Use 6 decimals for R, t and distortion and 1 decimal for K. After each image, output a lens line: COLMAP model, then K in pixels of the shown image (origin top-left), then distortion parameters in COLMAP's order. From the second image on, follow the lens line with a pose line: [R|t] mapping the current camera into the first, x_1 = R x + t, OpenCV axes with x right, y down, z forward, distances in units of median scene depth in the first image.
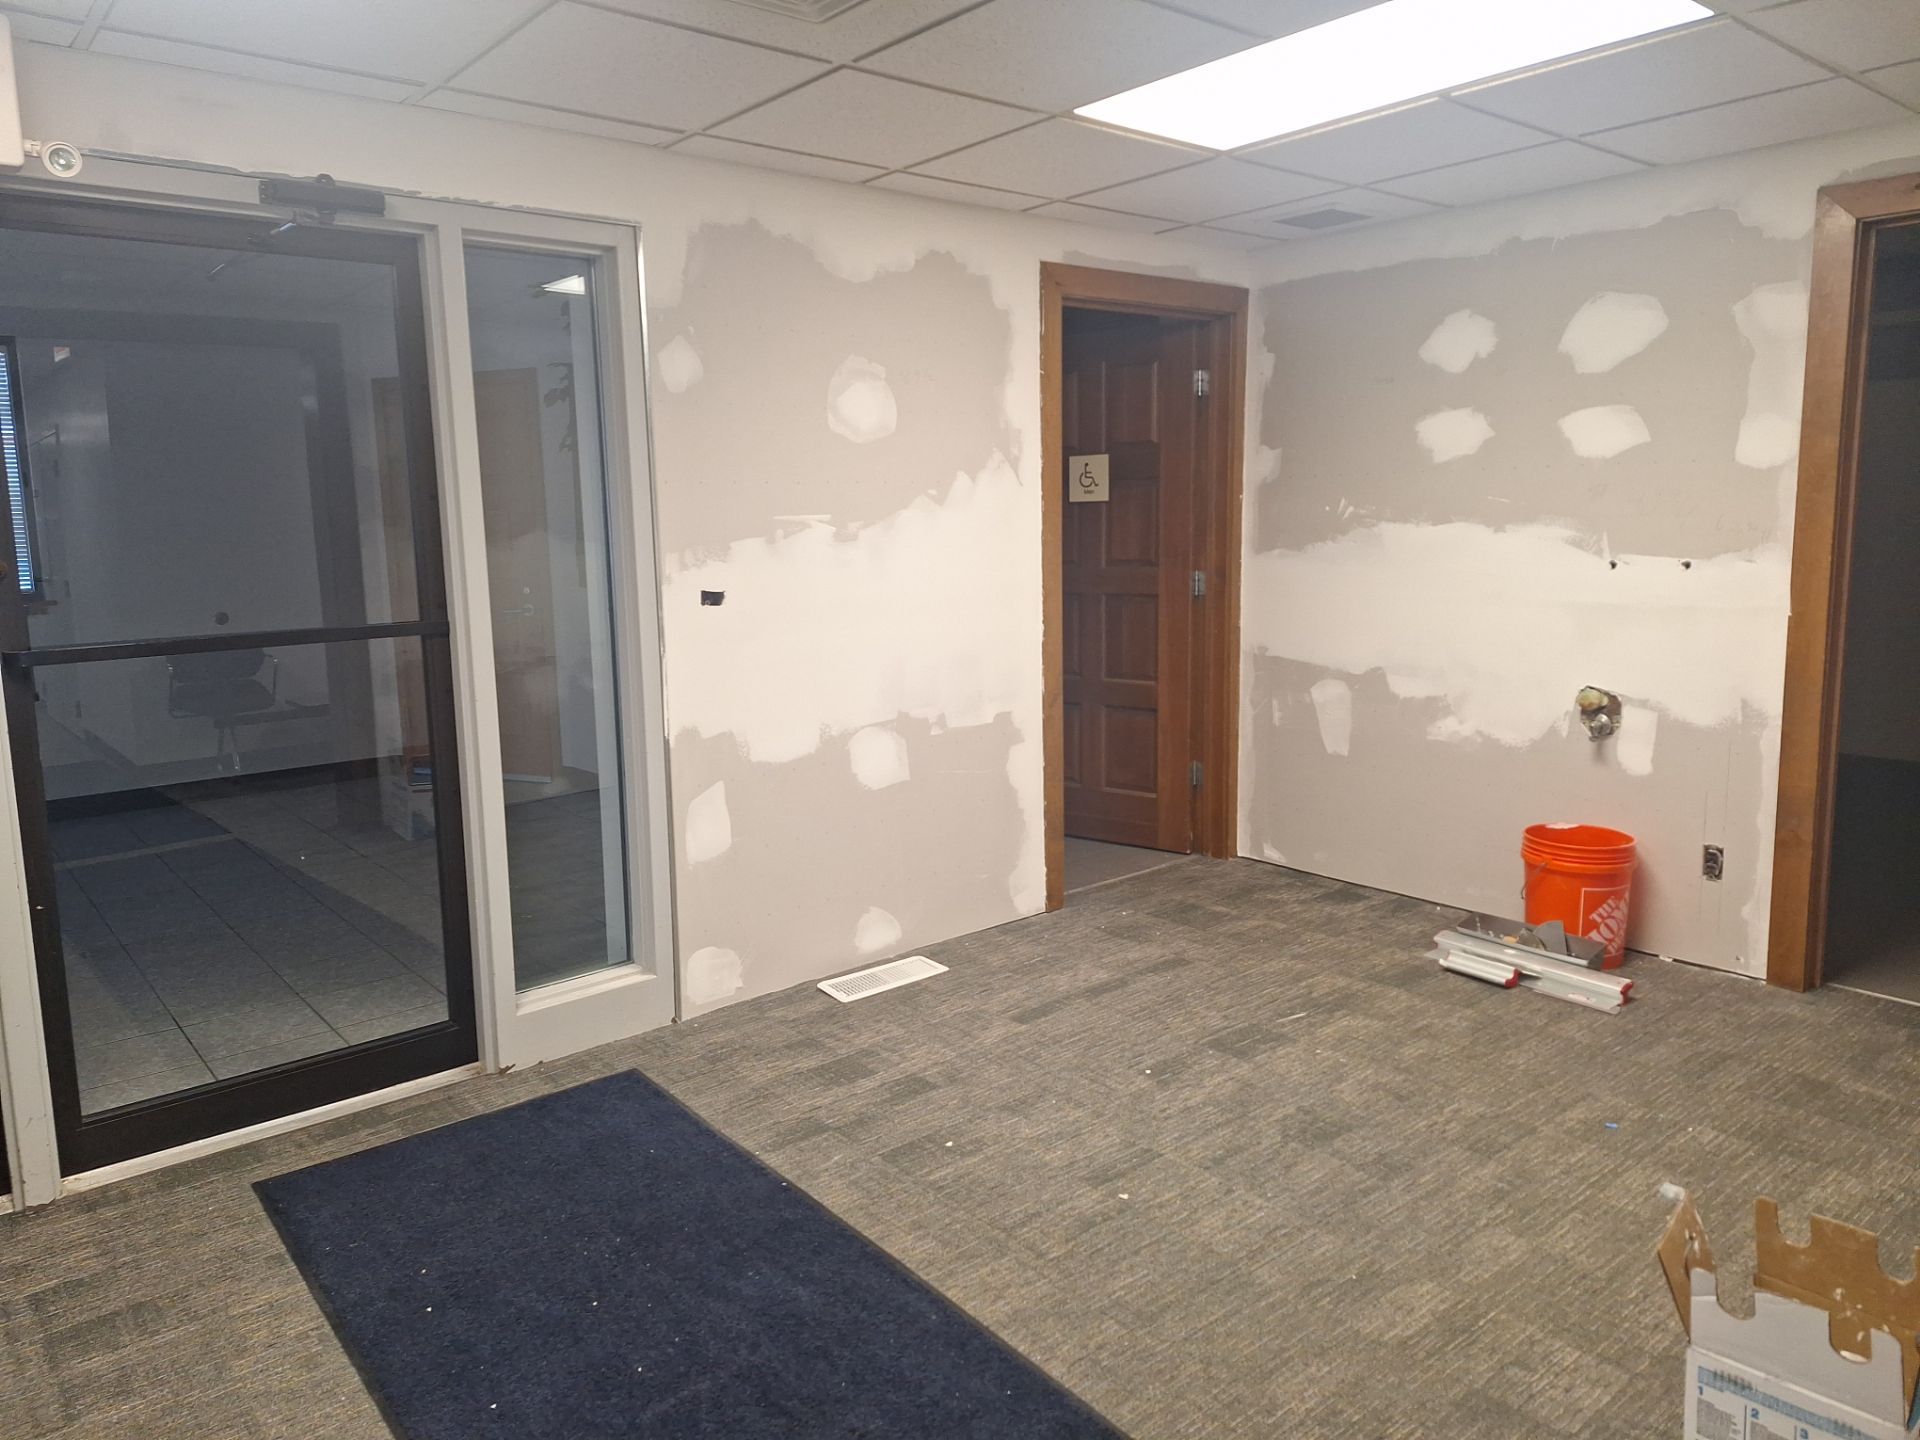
lens RADIAL K [[1331.3, 0, 959.3], [0, 1331.3, 695.2], [0, 0, 1]] dist [0.141020, -0.137999]
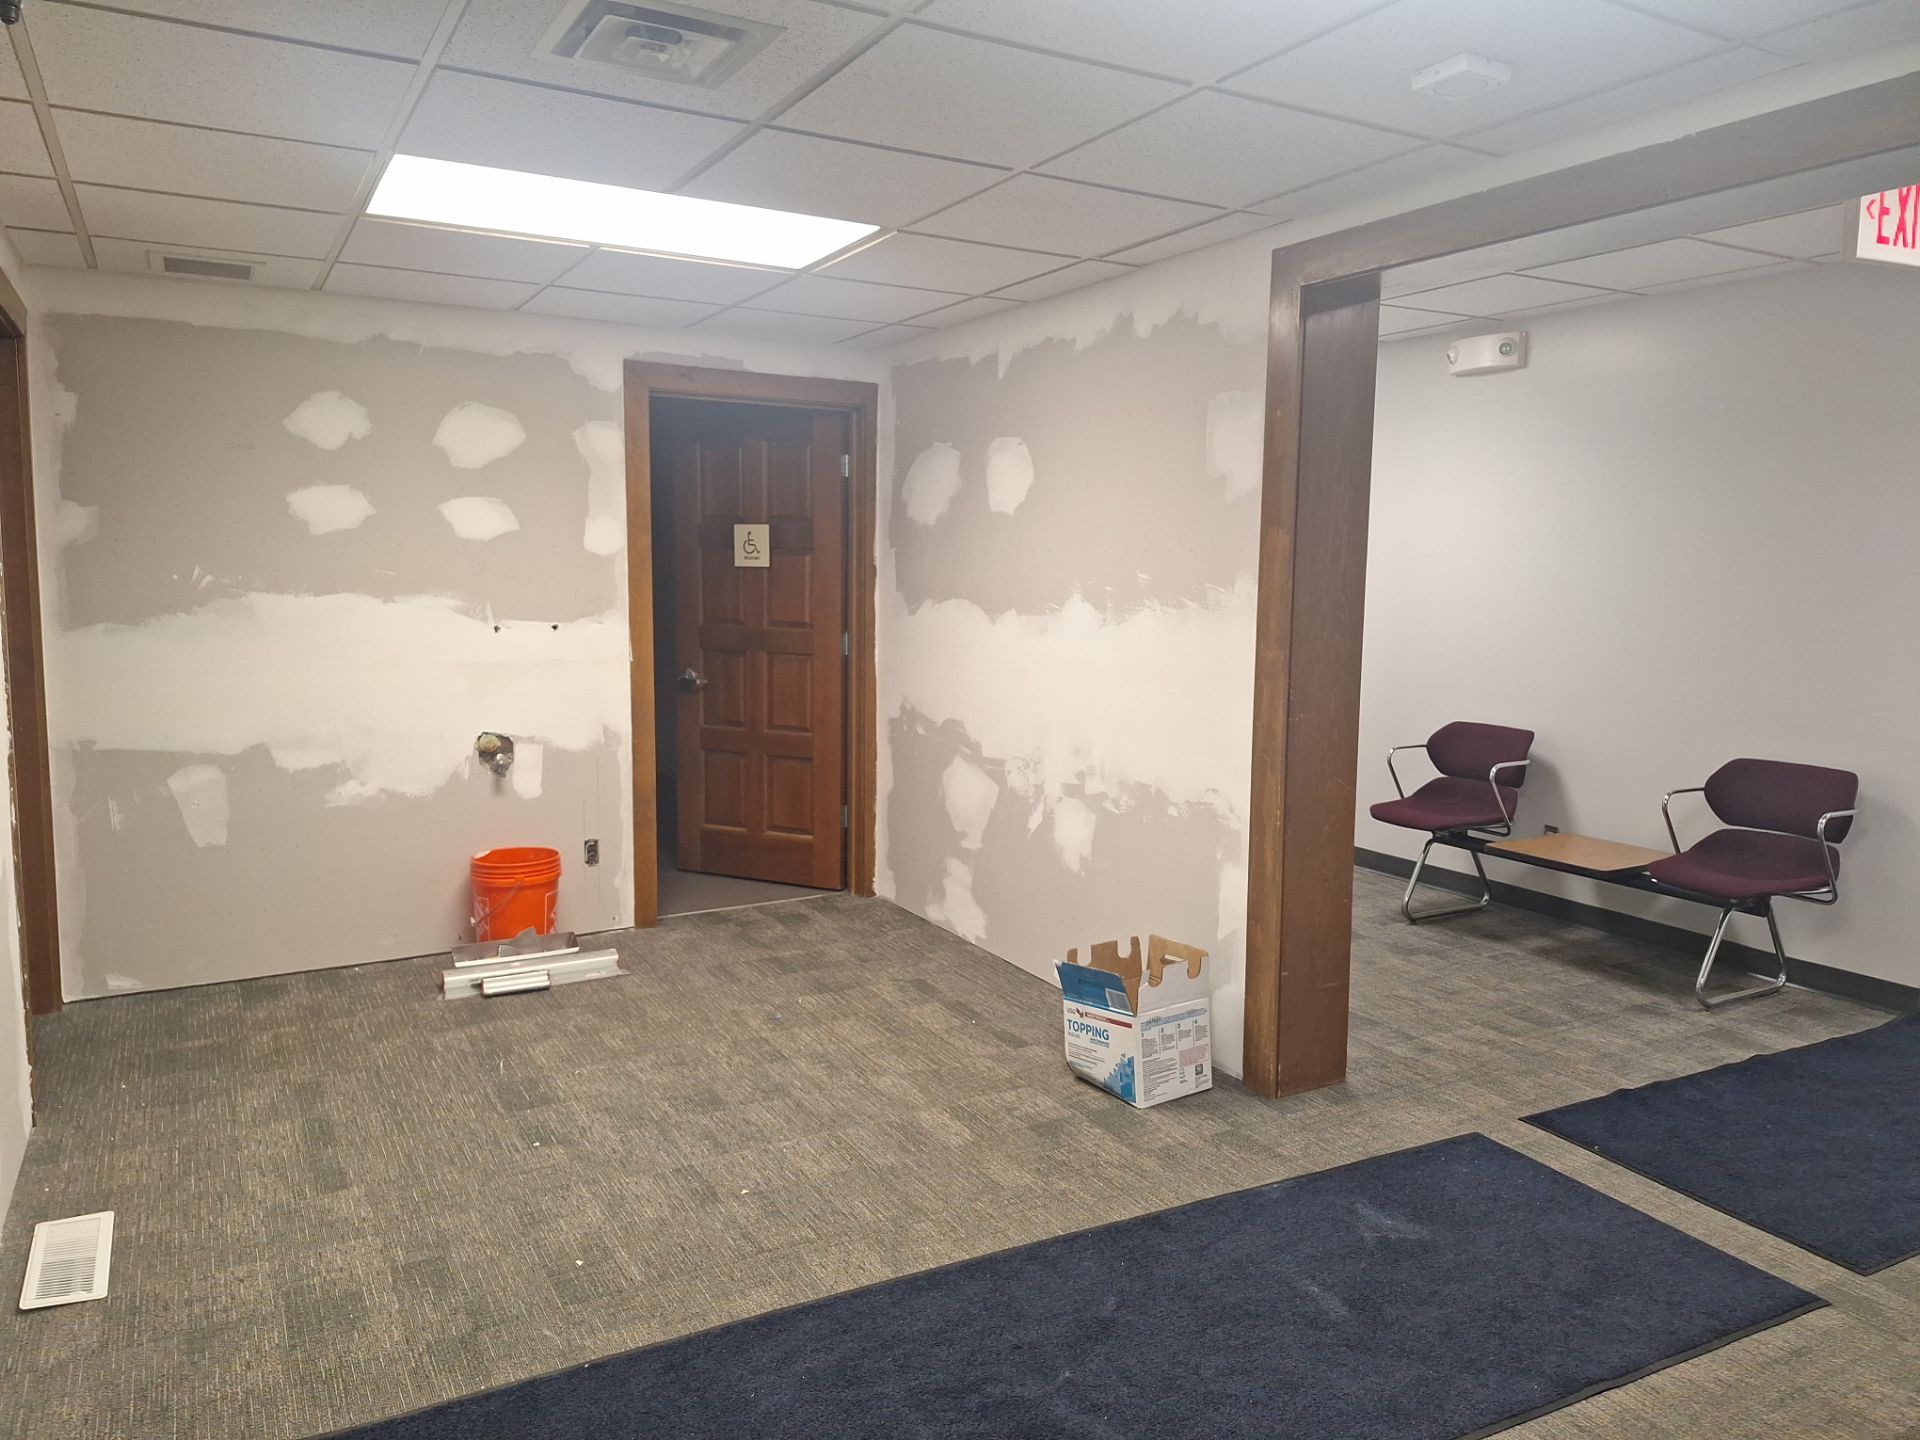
lens RADIAL K [[1315.7, 0, 960.0], [0, 1315.7, 720.0], [0, 0, 1]] dist [-0.003989, -0.002214]
pose [[0.168701, -0.092786, 0.981290, -0.594902], [0.128811, 0.989097, 0.071379, -0.046214], [-0.977214, 0.114359, 0.178813, 0.403947]]
